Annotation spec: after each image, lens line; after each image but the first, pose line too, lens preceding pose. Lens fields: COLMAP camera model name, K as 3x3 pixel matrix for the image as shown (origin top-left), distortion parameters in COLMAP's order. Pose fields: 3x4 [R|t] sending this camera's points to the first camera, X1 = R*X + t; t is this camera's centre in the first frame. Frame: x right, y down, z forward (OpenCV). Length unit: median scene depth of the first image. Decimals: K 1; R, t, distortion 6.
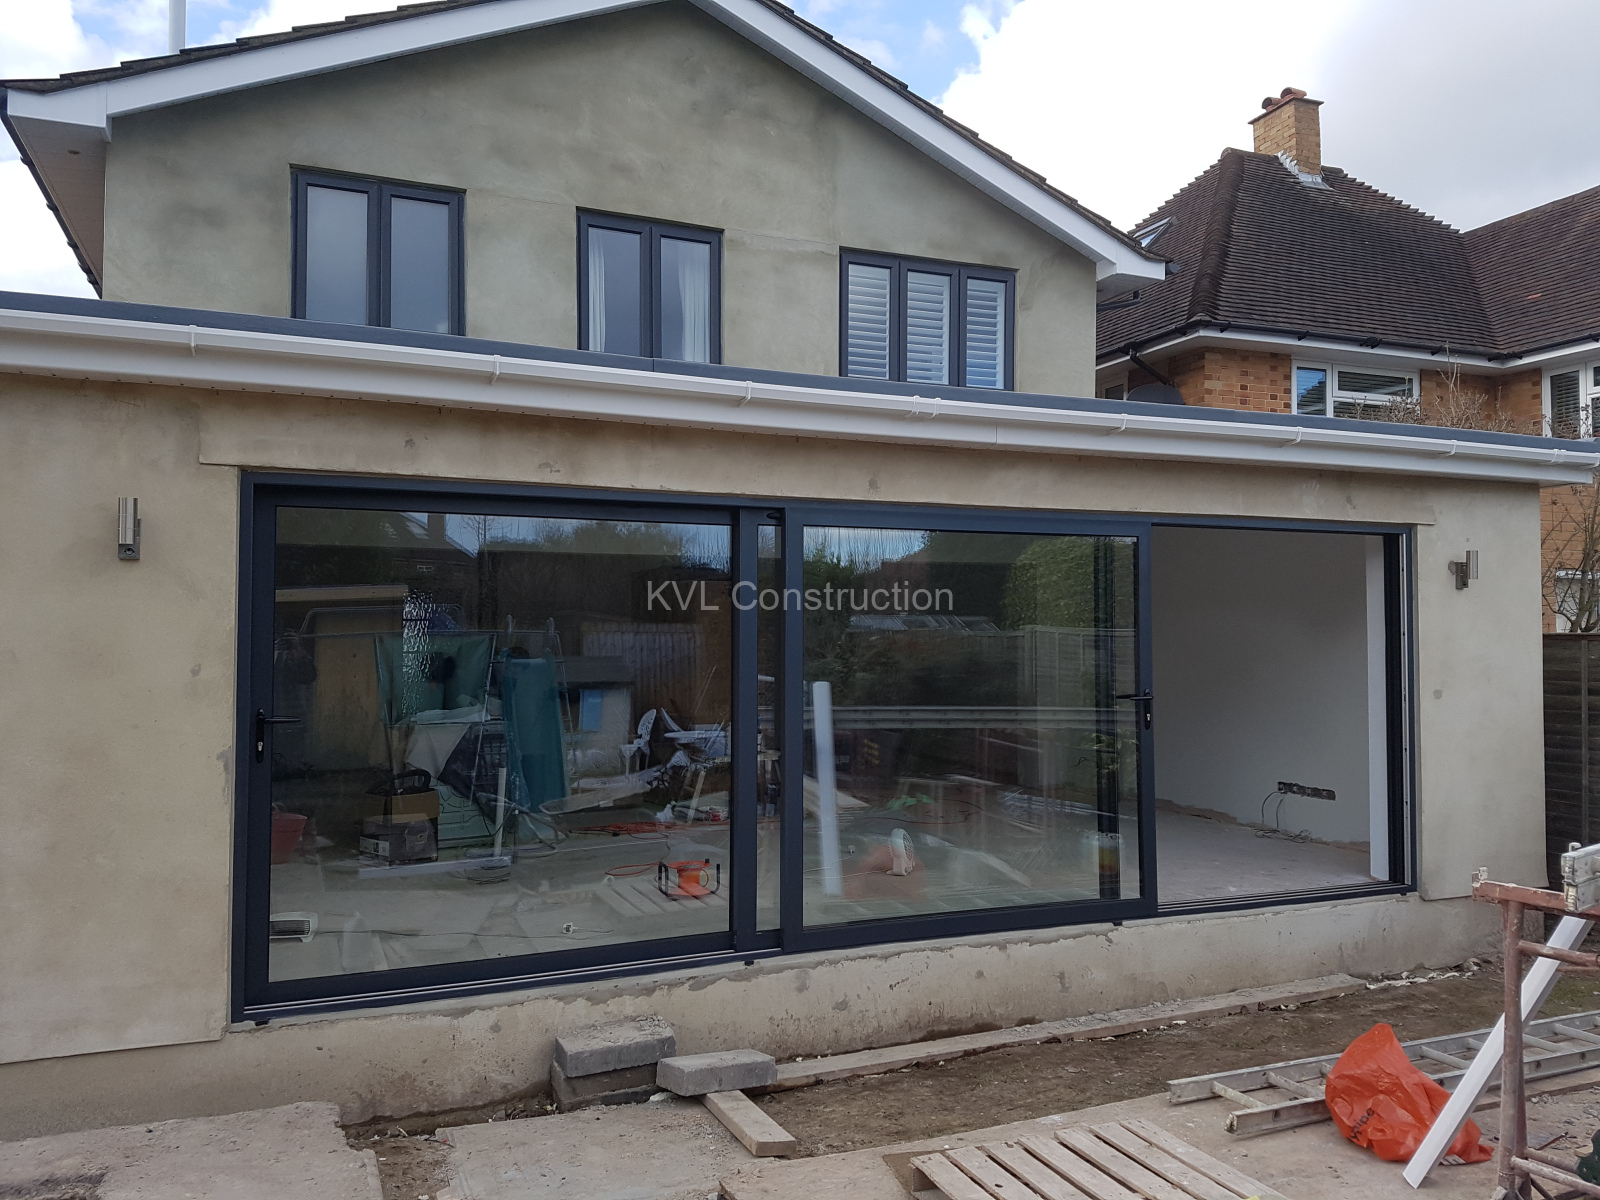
lens RADIAL K [[1204.3, 0, 822.4], [0, 1204.3, 602.4], [0, 0, 1]] dist [0.323405, -0.643056]
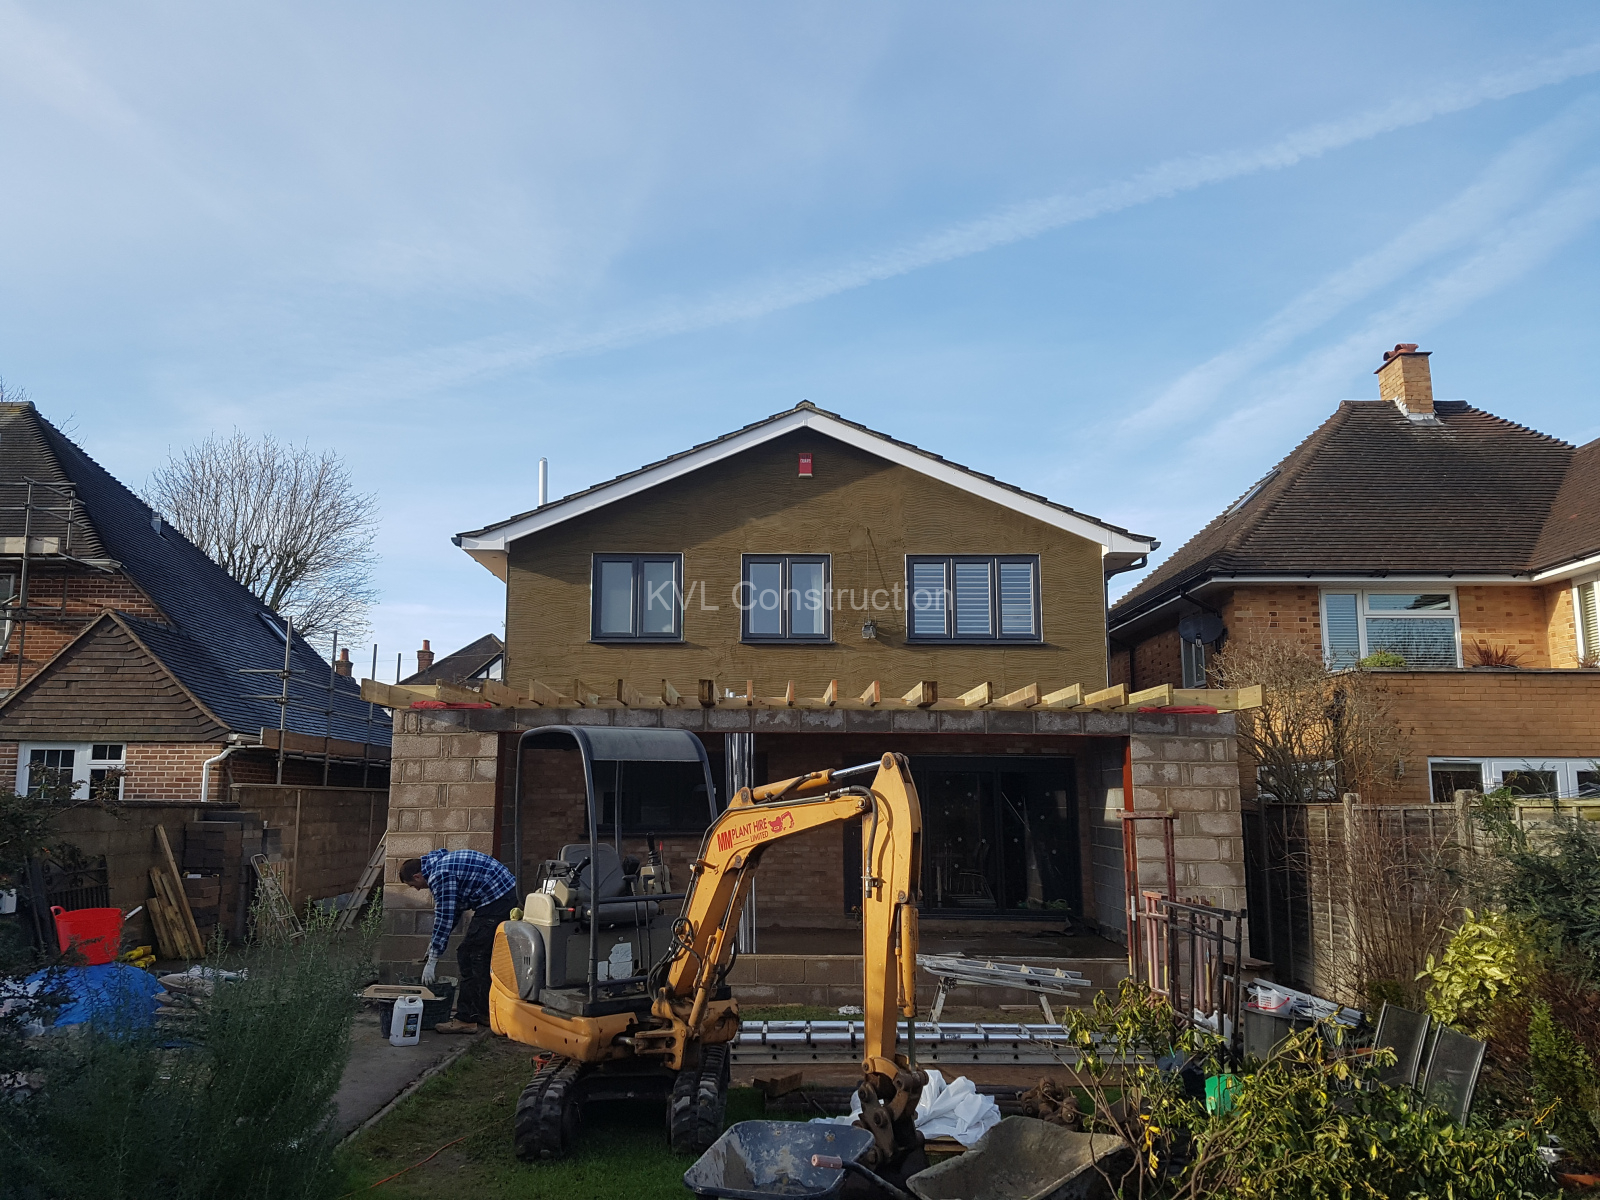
lens RADIAL K [[1210.7, 0, 766.8], [0, 1210.7, 640.4], [0, 0, 1]] dist [0.210371, -0.331404]
pose [[0.917700, -0.051358, -0.393940, 0.449782], [0.007457, 0.993661, -0.112173, -0.005579], [0.397204, 0.100004, 0.912265, -0.476583]]
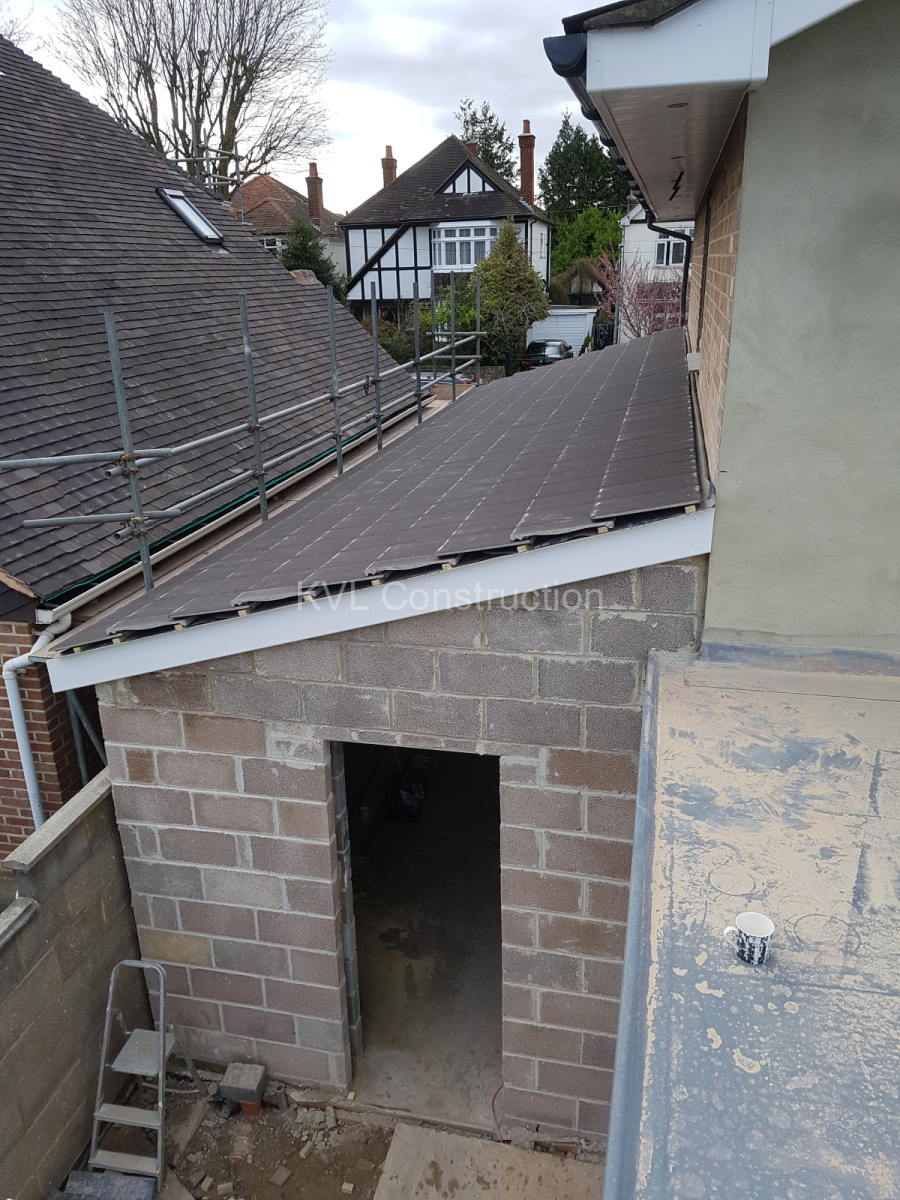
lens RADIAL K [[914.1, 0, 445.3], [0, 914.1, 620.3], [0, 0, 1]] dist [0.179649, -0.265217]
pose [[0.810060, 0.182033, -0.557375, -0.333761], [0.046117, 0.927865, 0.370055, -0.247647], [0.584531, -0.325471, 0.743231, 0.456602]]
